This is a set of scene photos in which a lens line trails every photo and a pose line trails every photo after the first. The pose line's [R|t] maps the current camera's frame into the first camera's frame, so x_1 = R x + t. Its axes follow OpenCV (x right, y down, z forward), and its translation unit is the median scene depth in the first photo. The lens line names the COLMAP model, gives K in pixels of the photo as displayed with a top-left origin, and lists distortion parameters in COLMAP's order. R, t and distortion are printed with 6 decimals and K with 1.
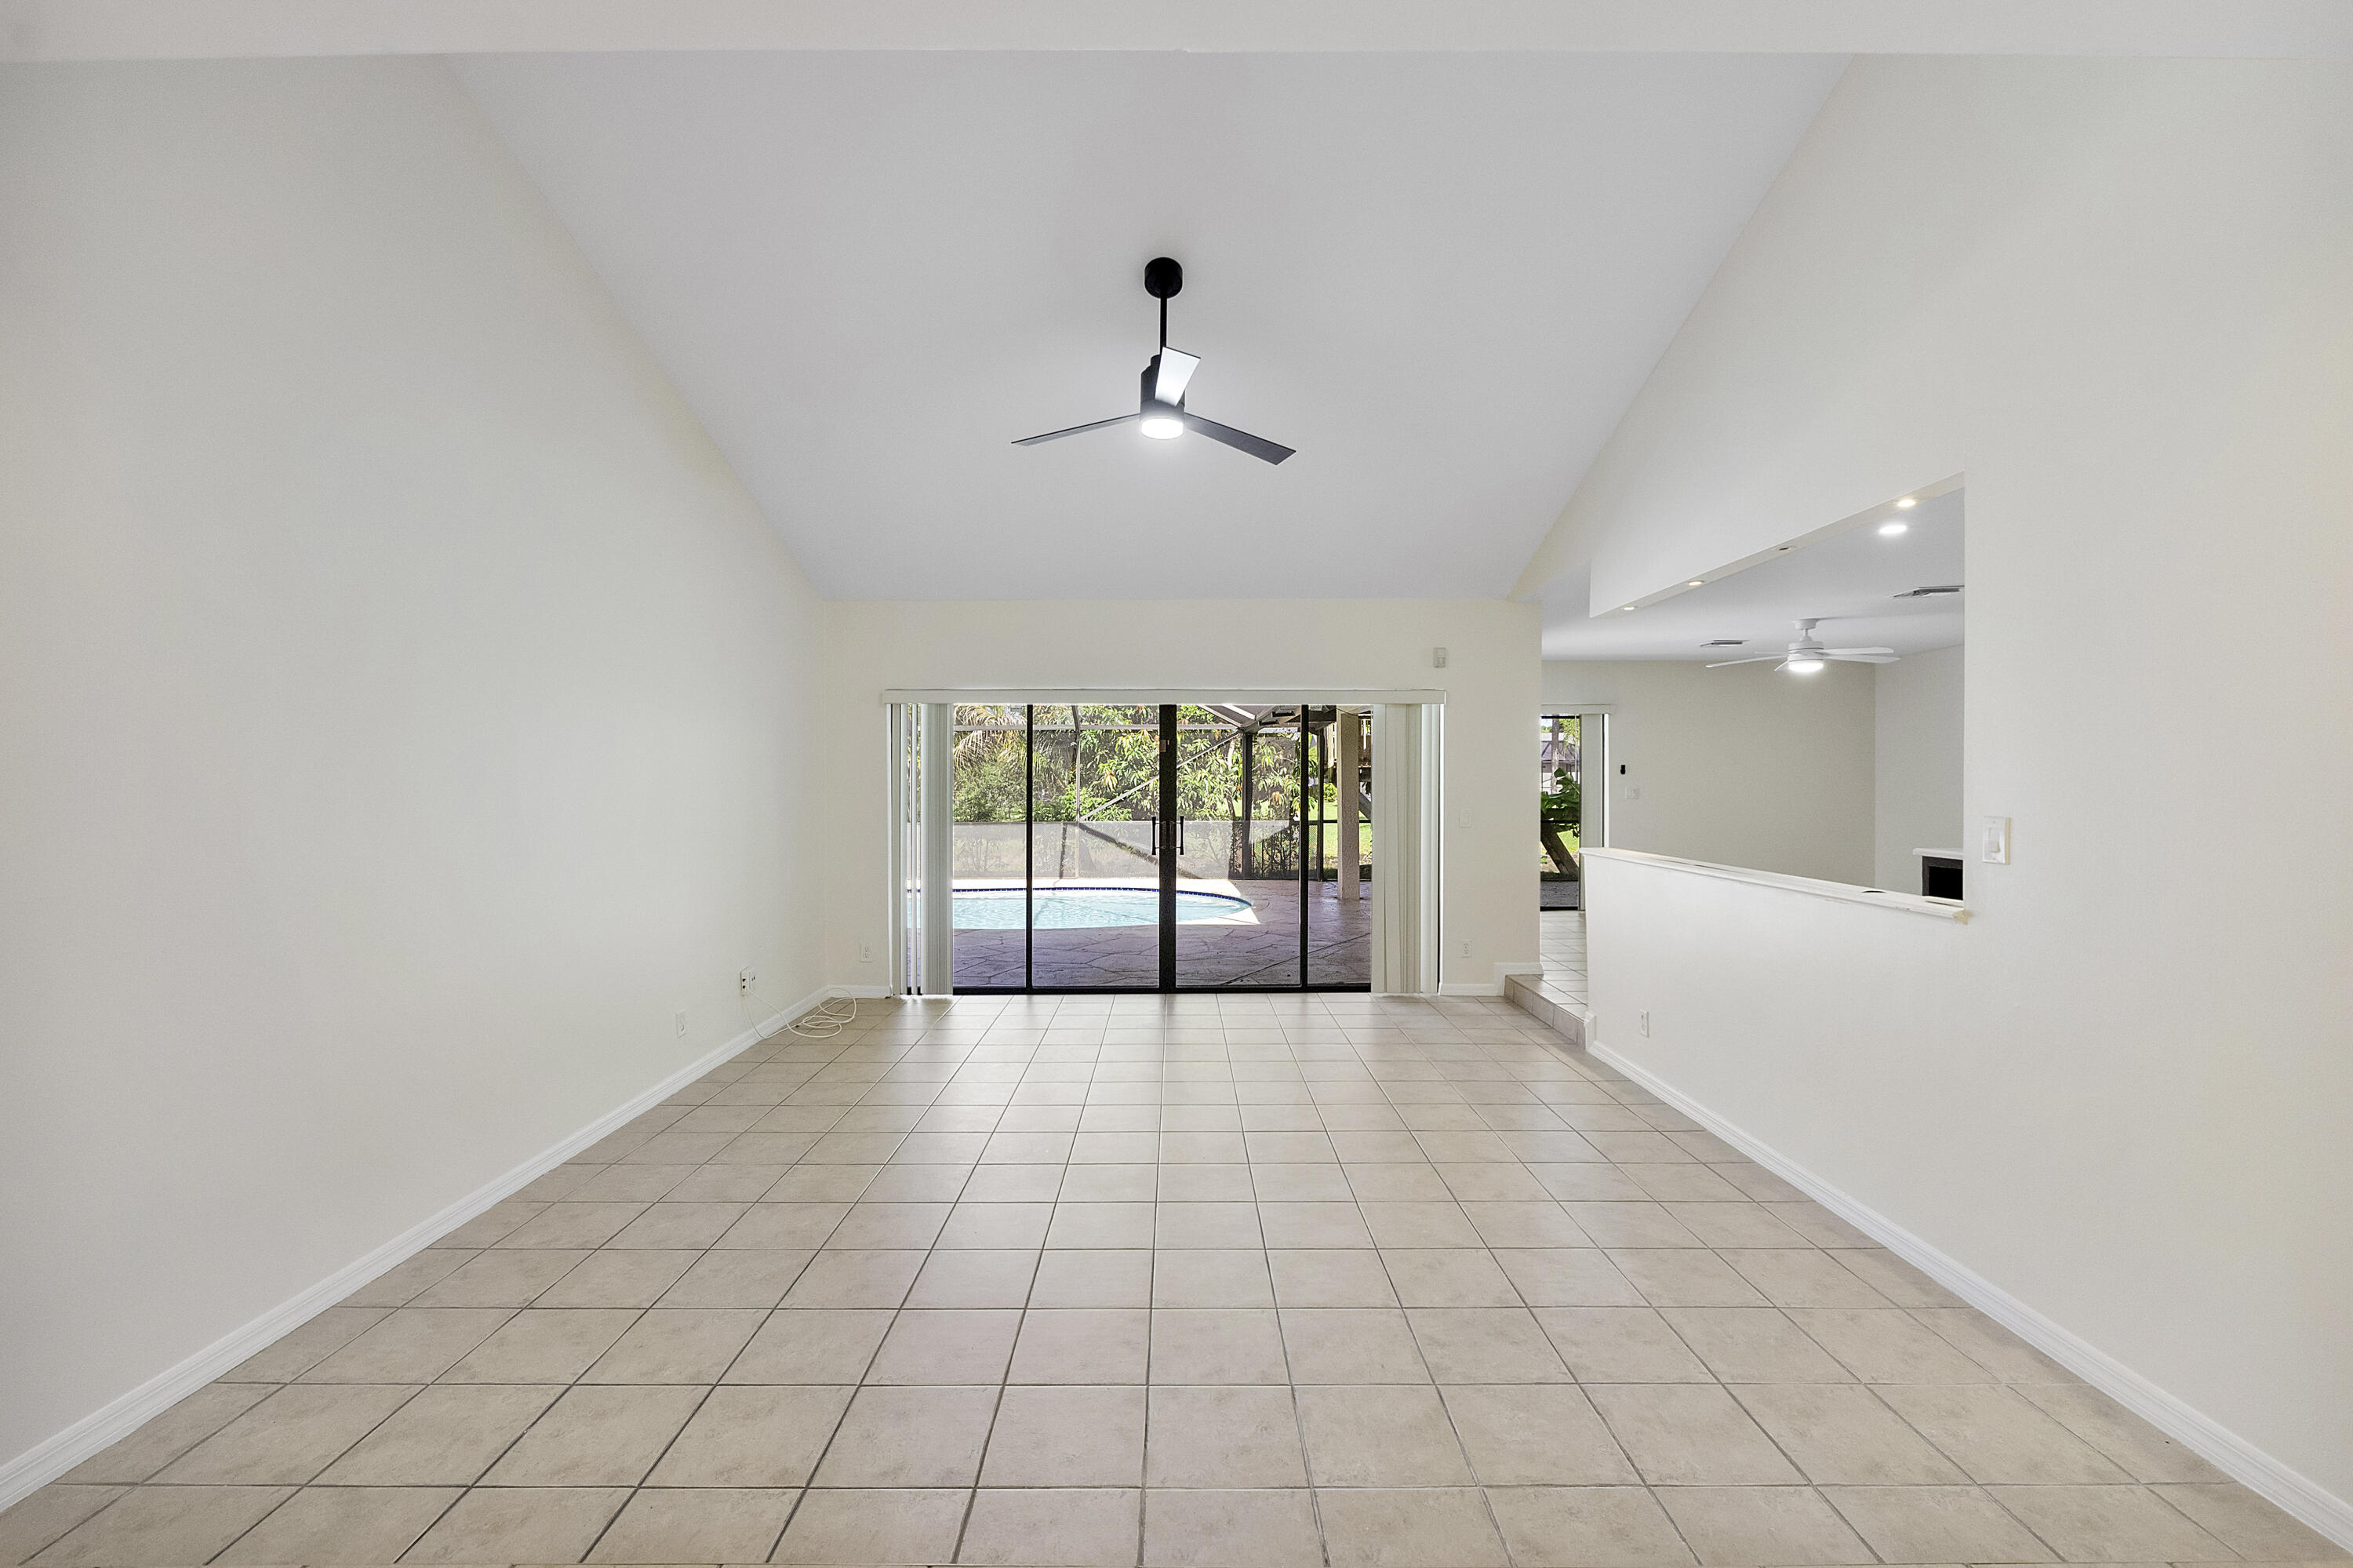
lens RADIAL K [[1008.6, 0, 1182.6], [0, 1008.6, 784.8], [0, 0, 1]] dist [-0.007951, -0.000034]
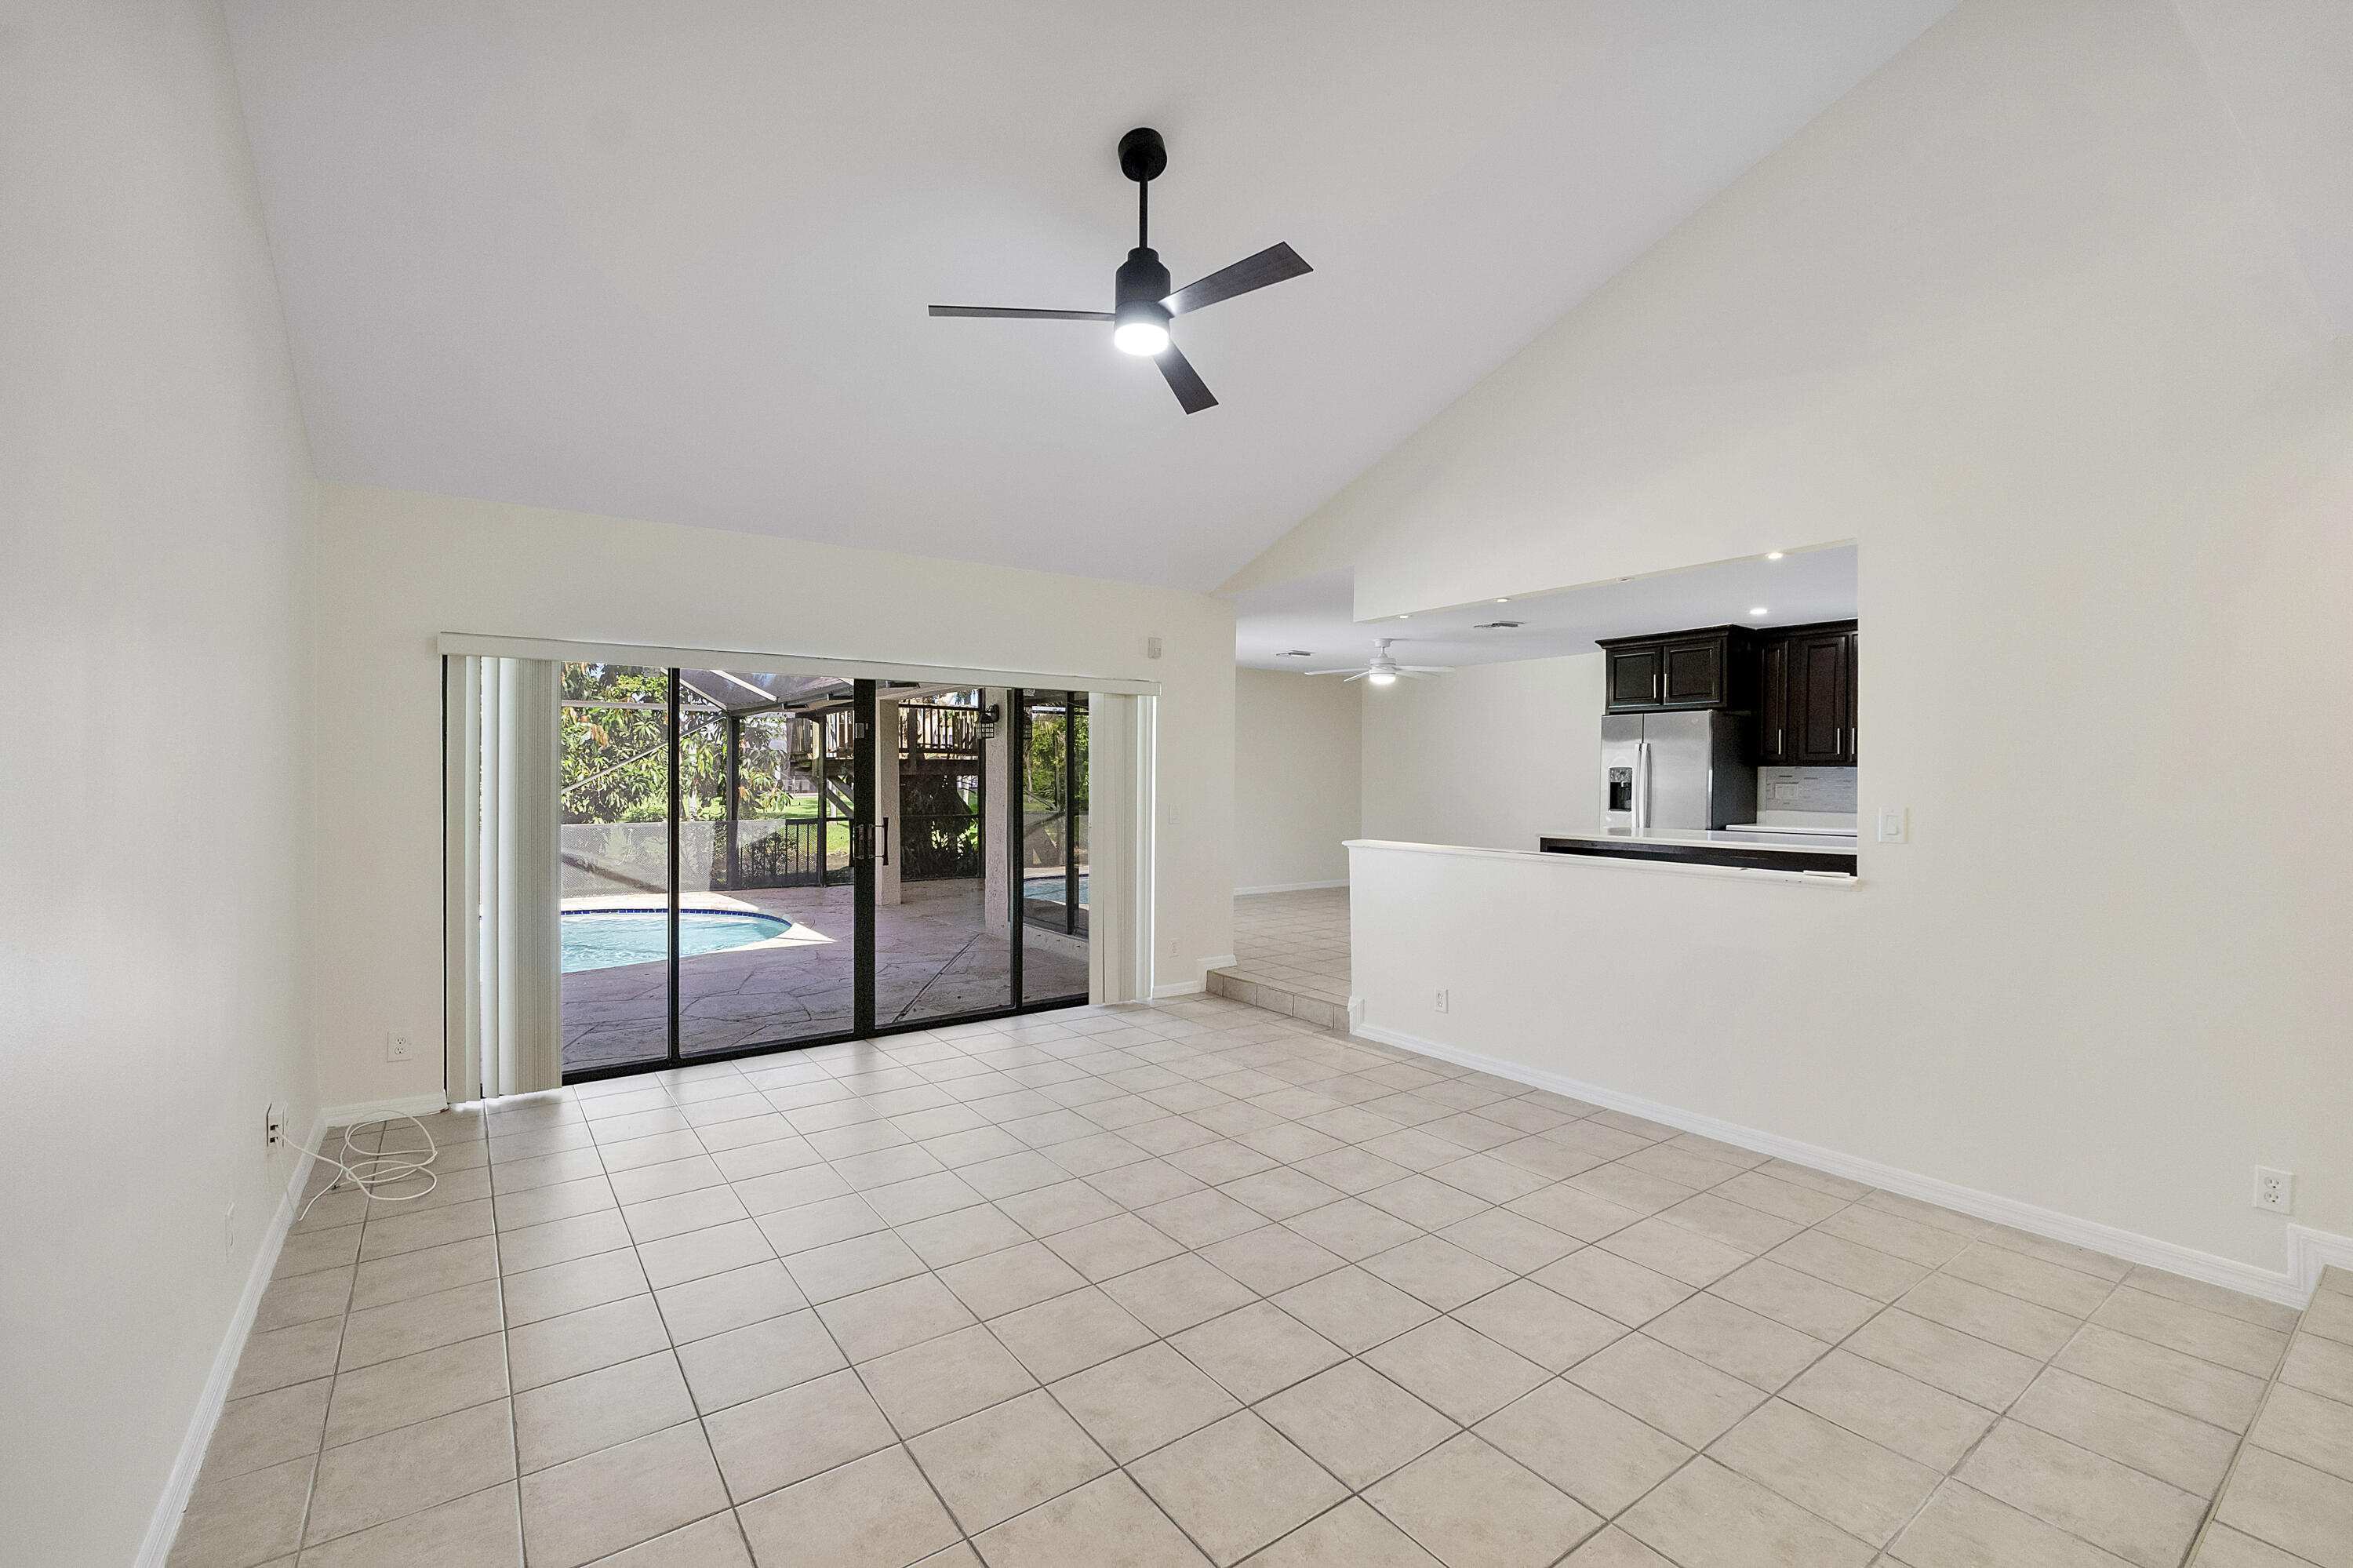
lens RADIAL K [[1008.6, 0, 1196.2], [0, 1008.6, 779.1], [0, 0, 1]] dist [-0.007951, -0.000034]
pose [[0.809333, -0.000026, 0.587350, -0.279455], [-0.001015, 0.999998, 0.001443, -0.002275], [-0.587349, -0.001764, 0.809332, 0.194094]]
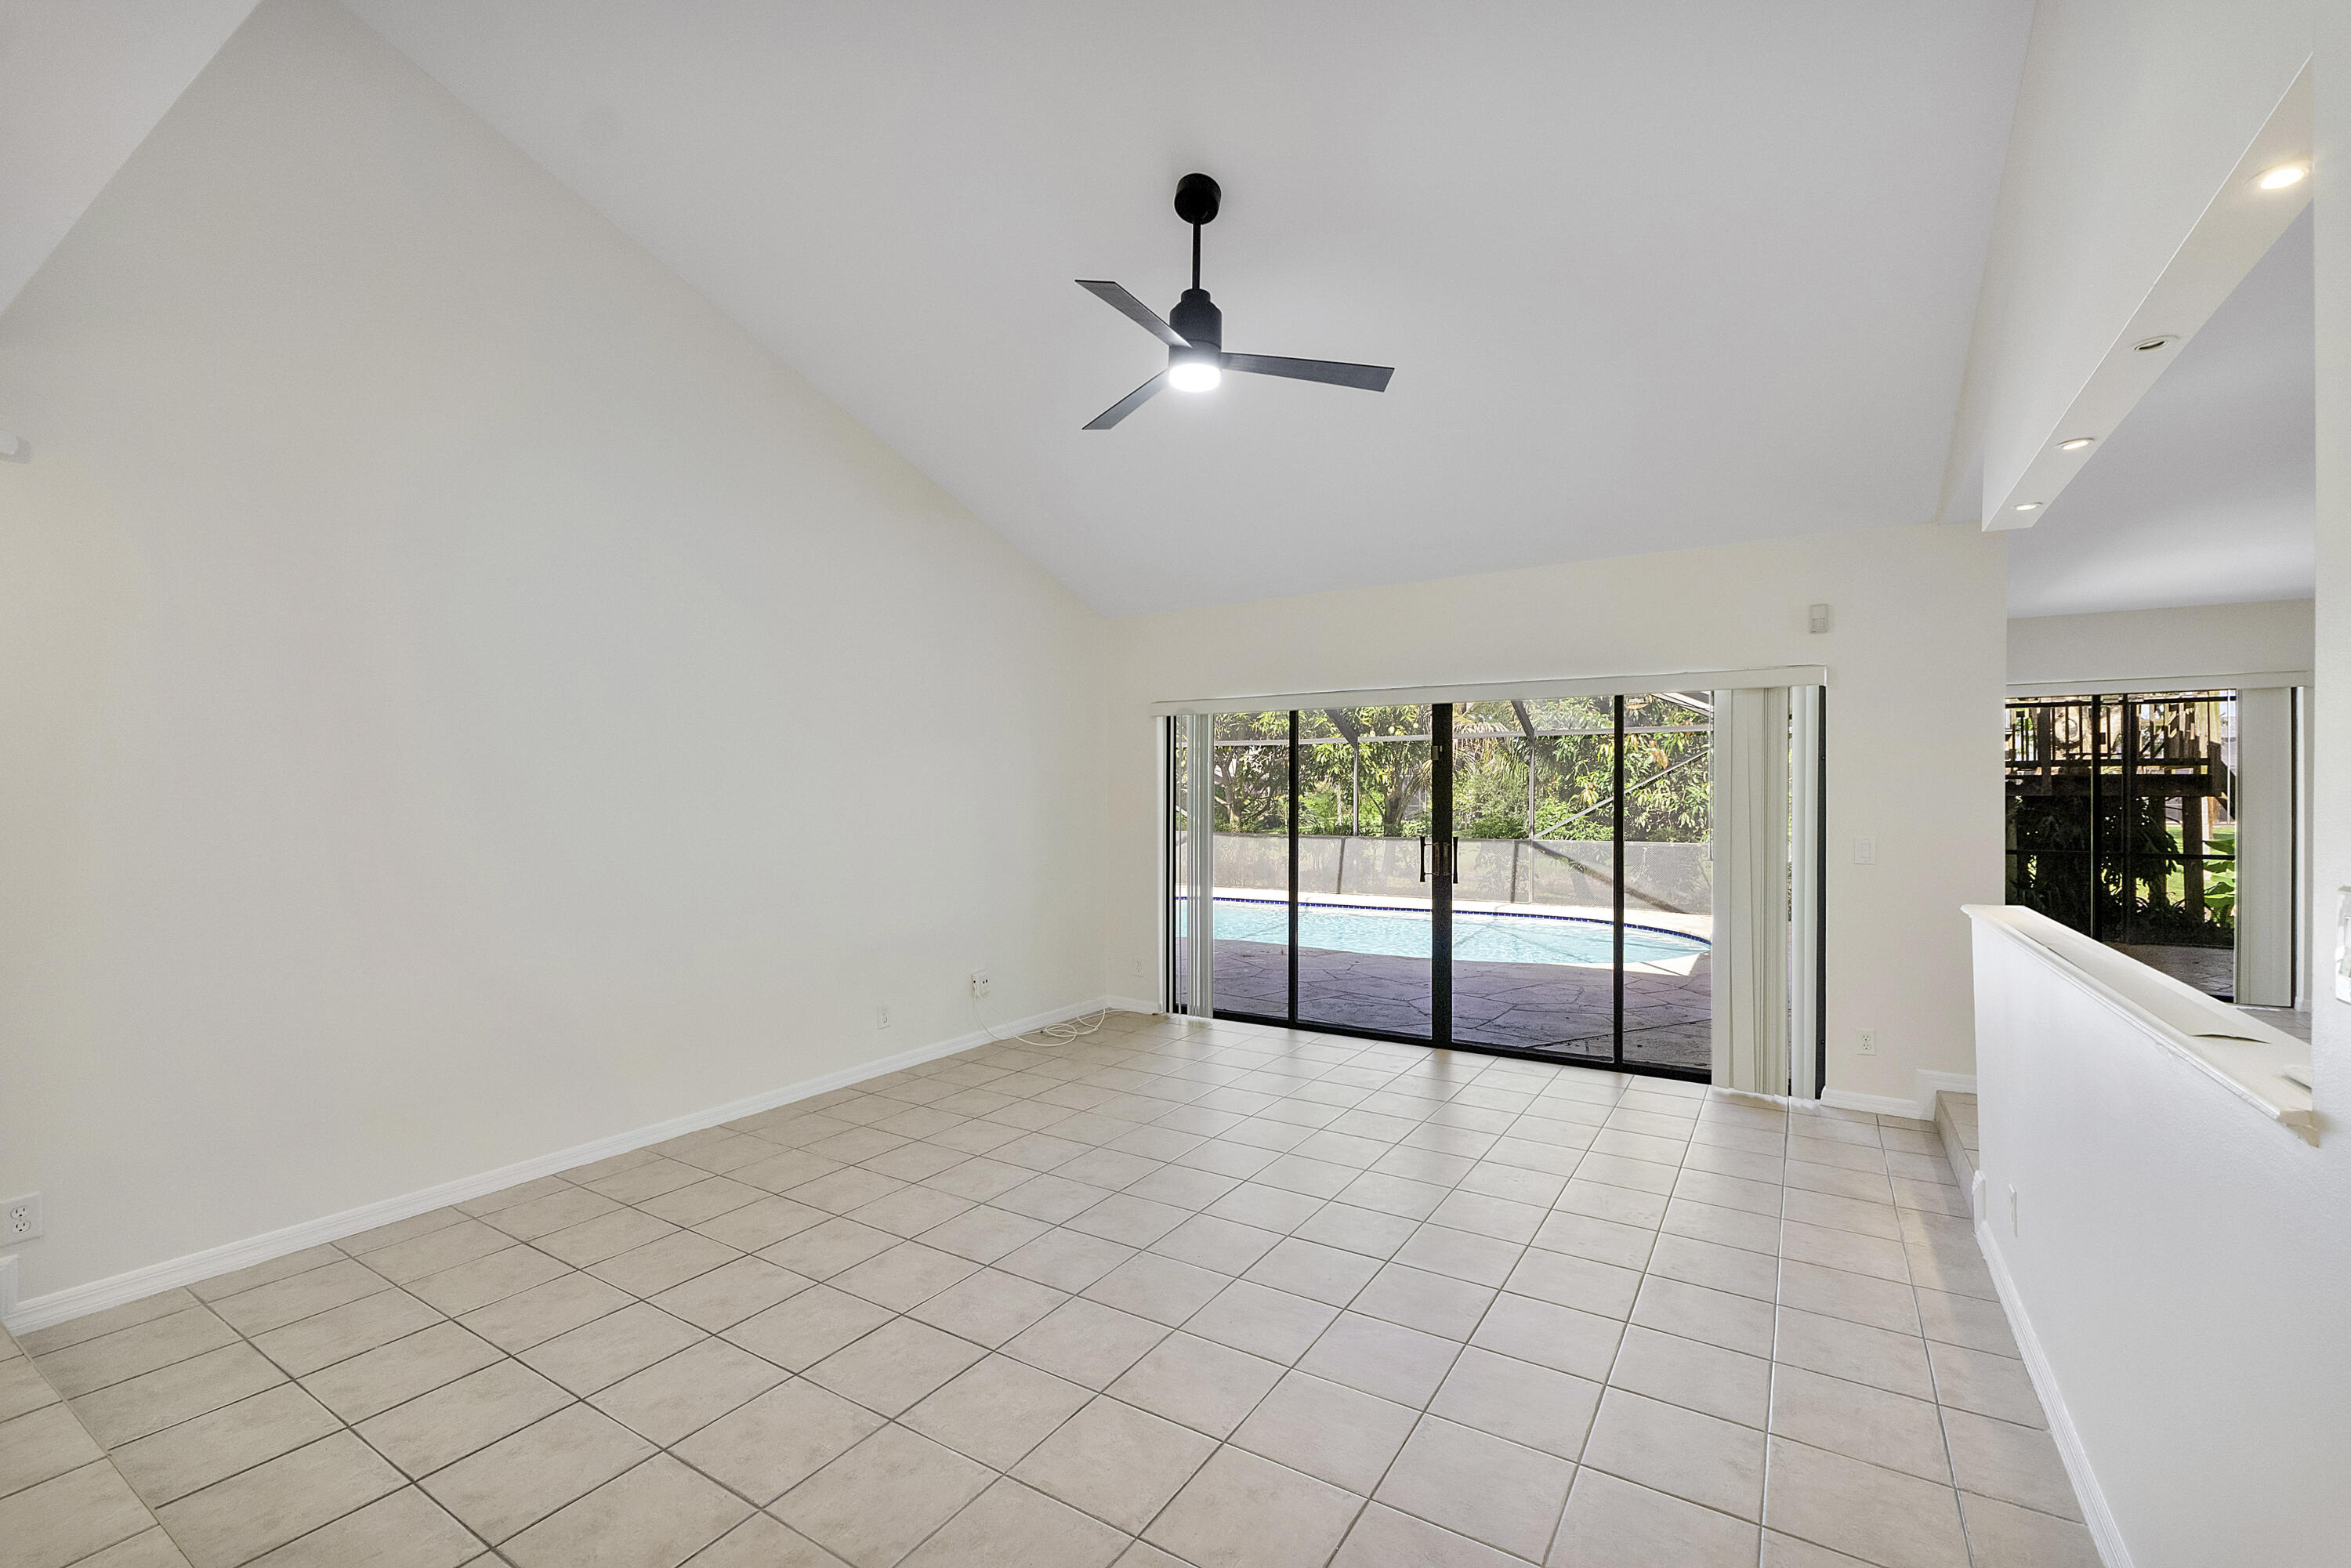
lens RADIAL K [[1007.6, 0, 1165.0], [0, 1007.6, 801.4], [0, 0, 1]] dist [-0.007951, -0.000034]
pose [[0.840131, 0.003700, -0.542371, 0.252292], [-0.001744, 0.999990, 0.004120, -0.002280], [0.542381, -0.002515, 0.840129, 0.170397]]
